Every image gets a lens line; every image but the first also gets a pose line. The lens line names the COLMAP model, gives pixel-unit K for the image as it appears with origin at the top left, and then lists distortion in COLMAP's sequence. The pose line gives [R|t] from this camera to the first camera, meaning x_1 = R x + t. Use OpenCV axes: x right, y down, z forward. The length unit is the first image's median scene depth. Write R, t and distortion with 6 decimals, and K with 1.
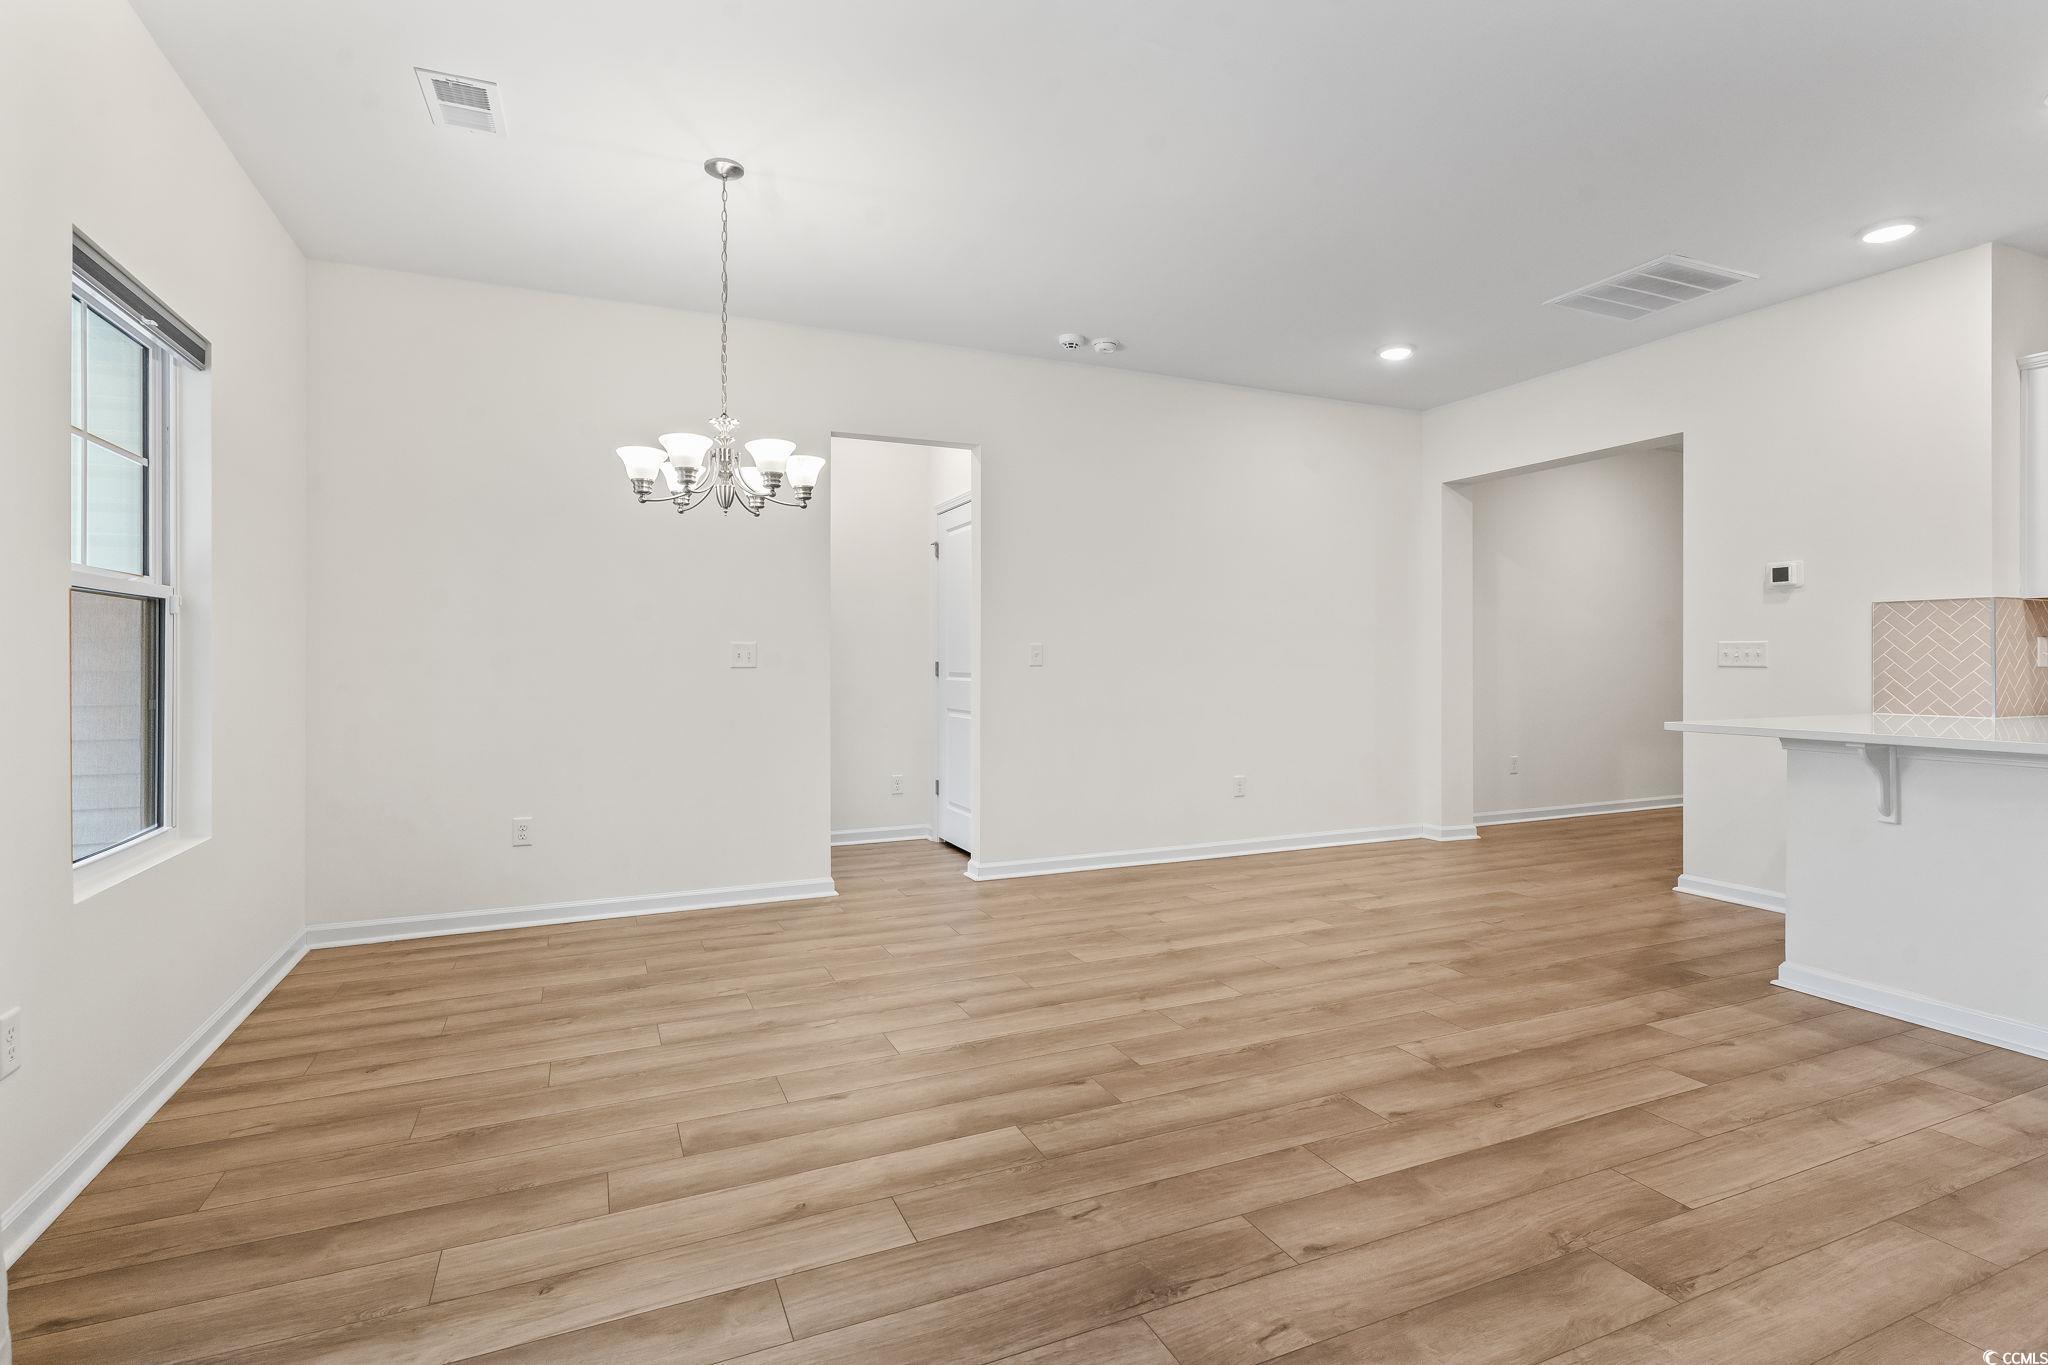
lens RADIAL K [[978.4, 0, 1019.2], [0, 978.4, 667.4], [0, 0, 1]] dist [-0.000014, -0.000225]
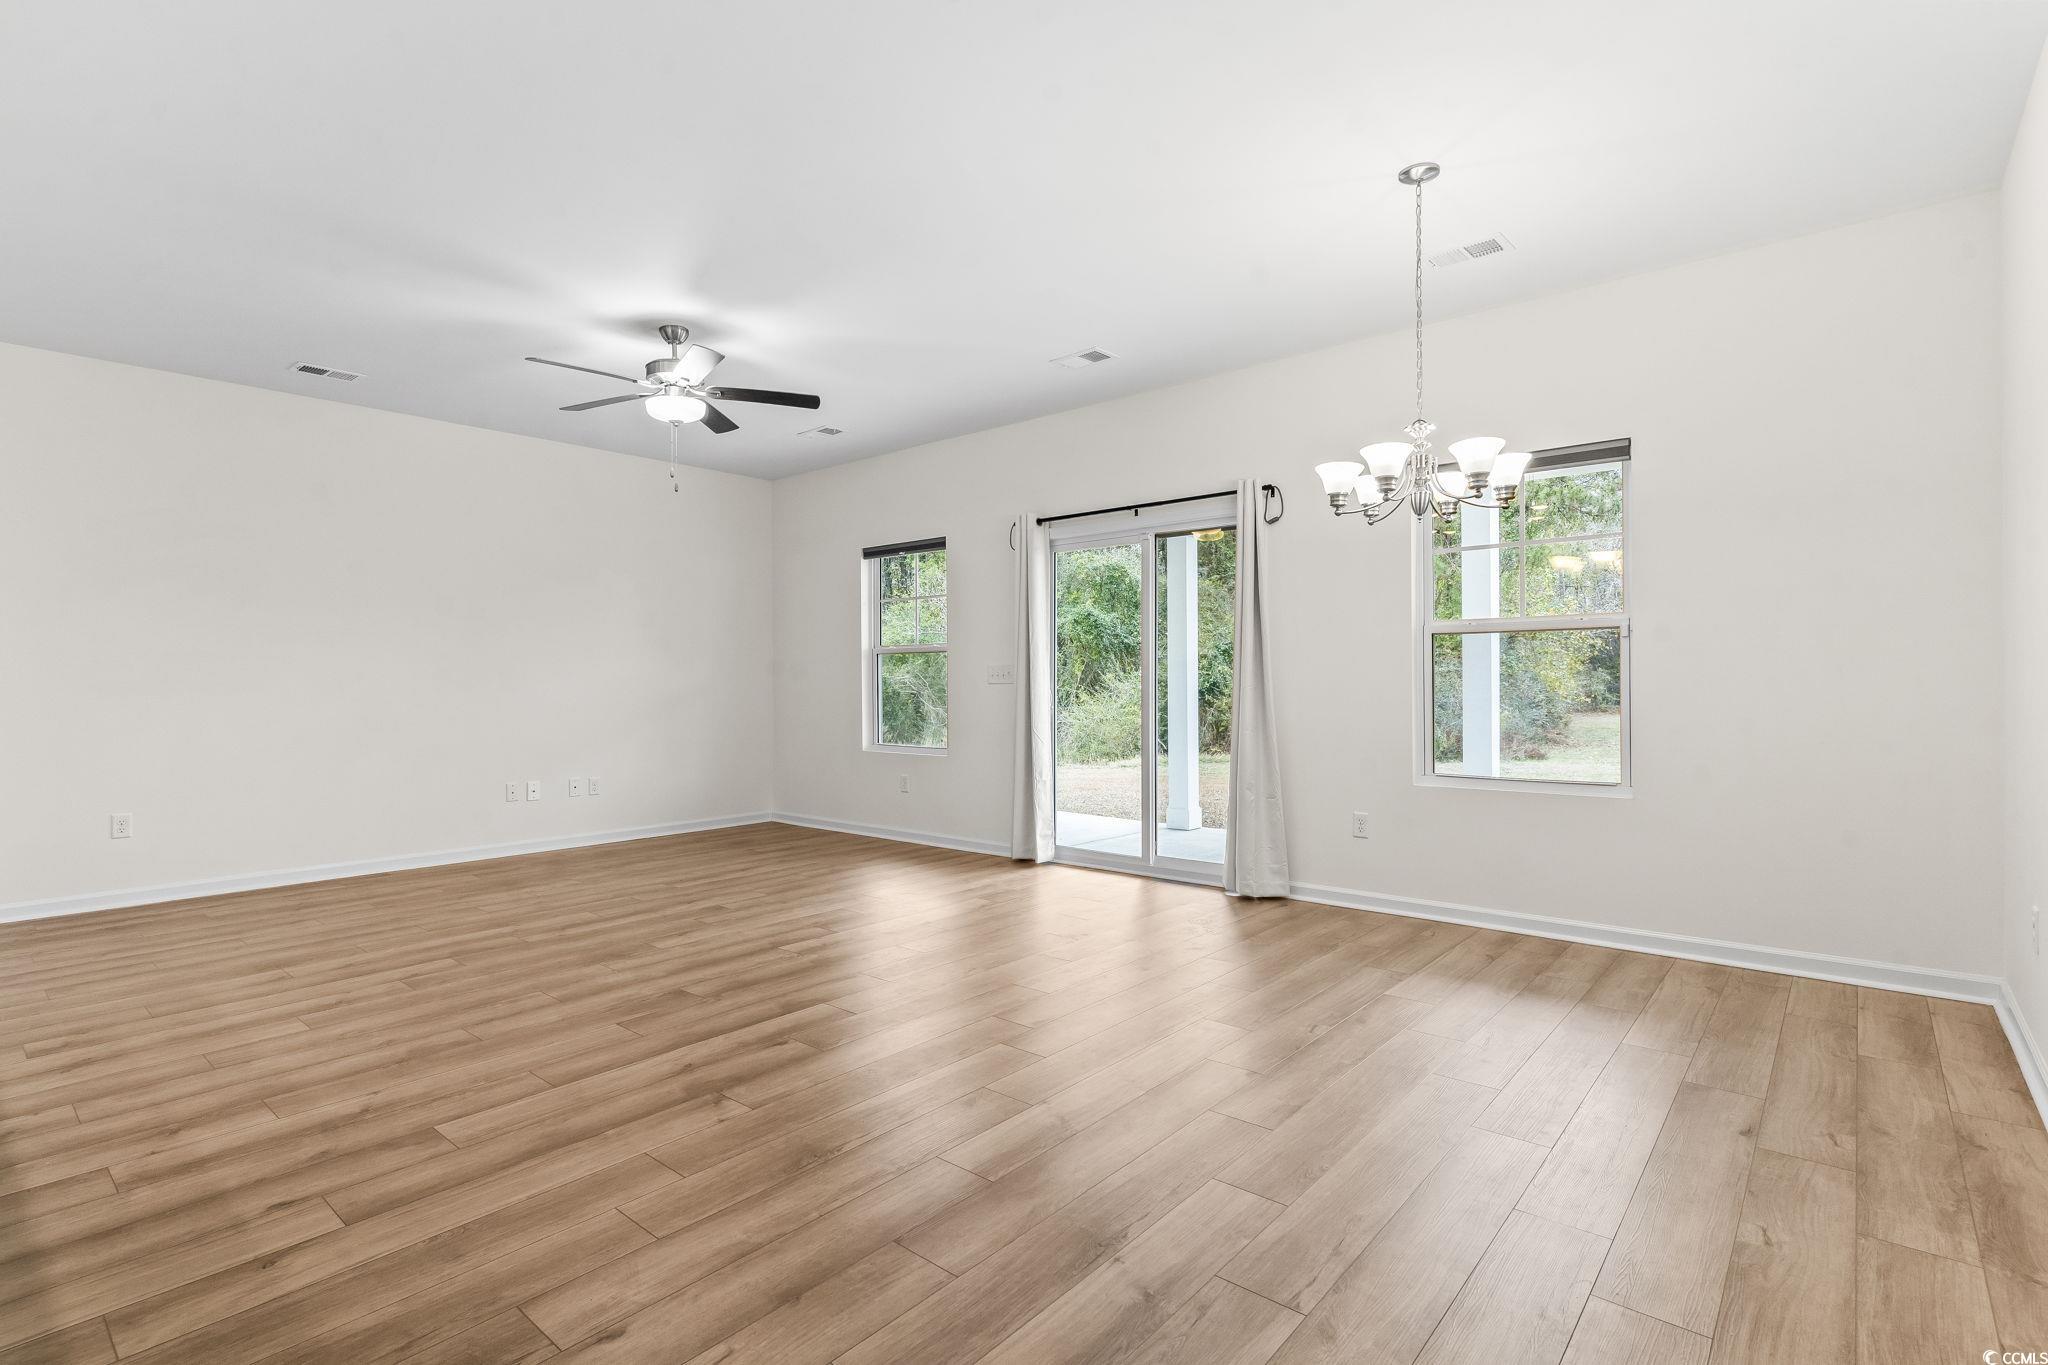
lens RADIAL K [[978.4, 0, 1019.2], [0, 978.4, 667.4], [0, 0, 1]] dist [-0.000014, -0.000225]
pose [[-0.904399, 0.000730, -0.426686, 0.478924], [0.004158, 0.999966, -0.007101, -0.003093], [0.426666, -0.008197, -0.904372, 1.677549]]
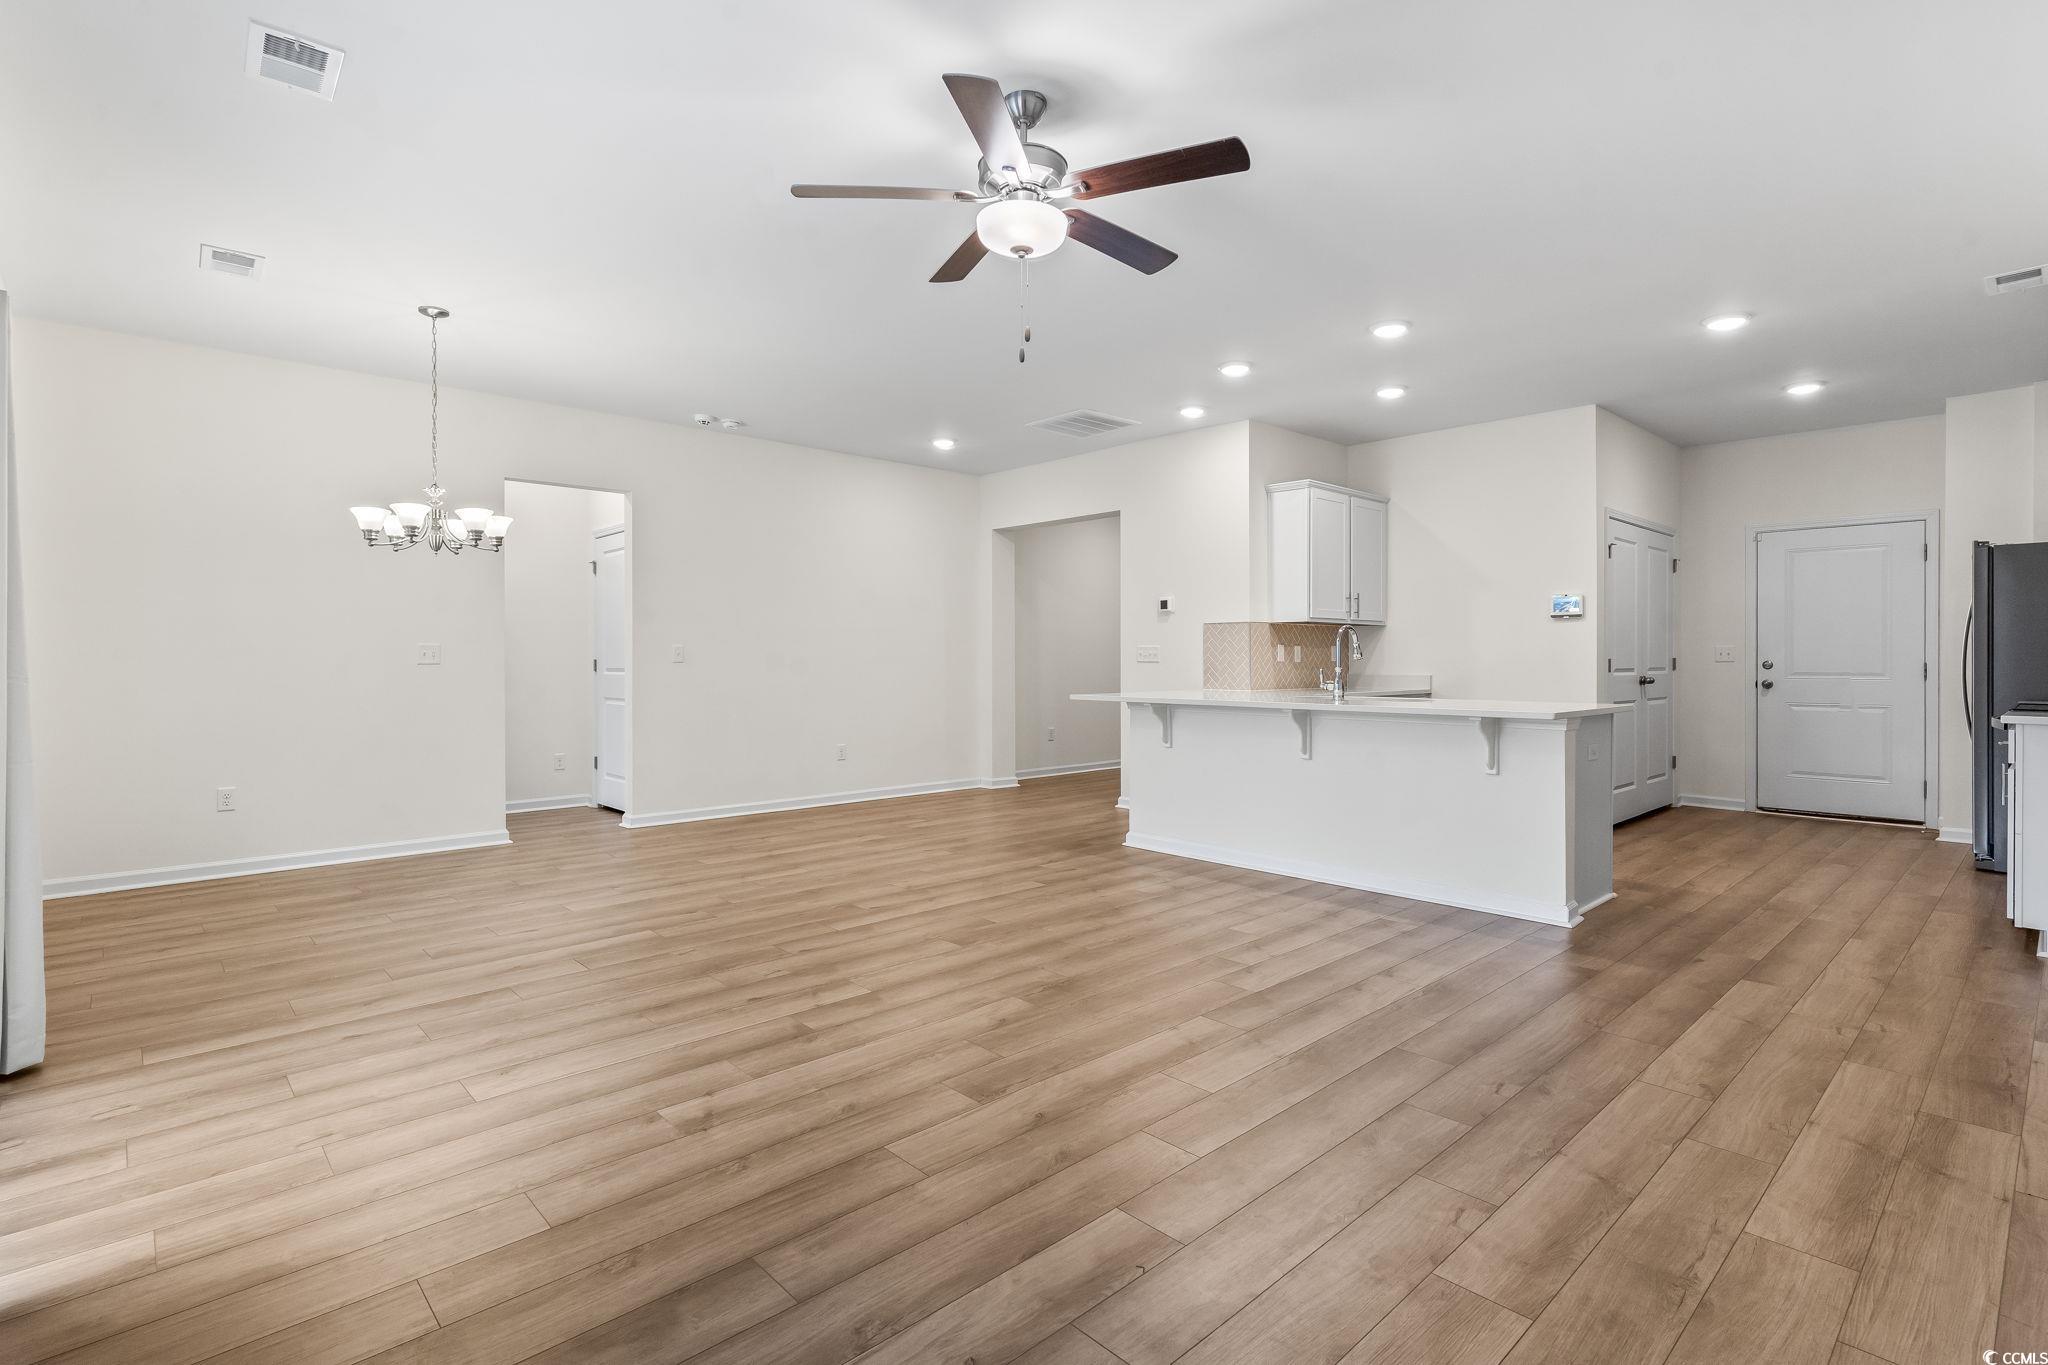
lens RADIAL K [[978.4, 0, 1019.2], [0, 978.4, 667.4], [0, 0, 1]] dist [-0.000014, -0.000225]
pose [[0.946387, -0.003319, 0.323018, 0.041291], [0.002846, 0.999994, 0.001936, 0.005959], [-0.323023, -0.000913, 0.946391, -0.604752]]
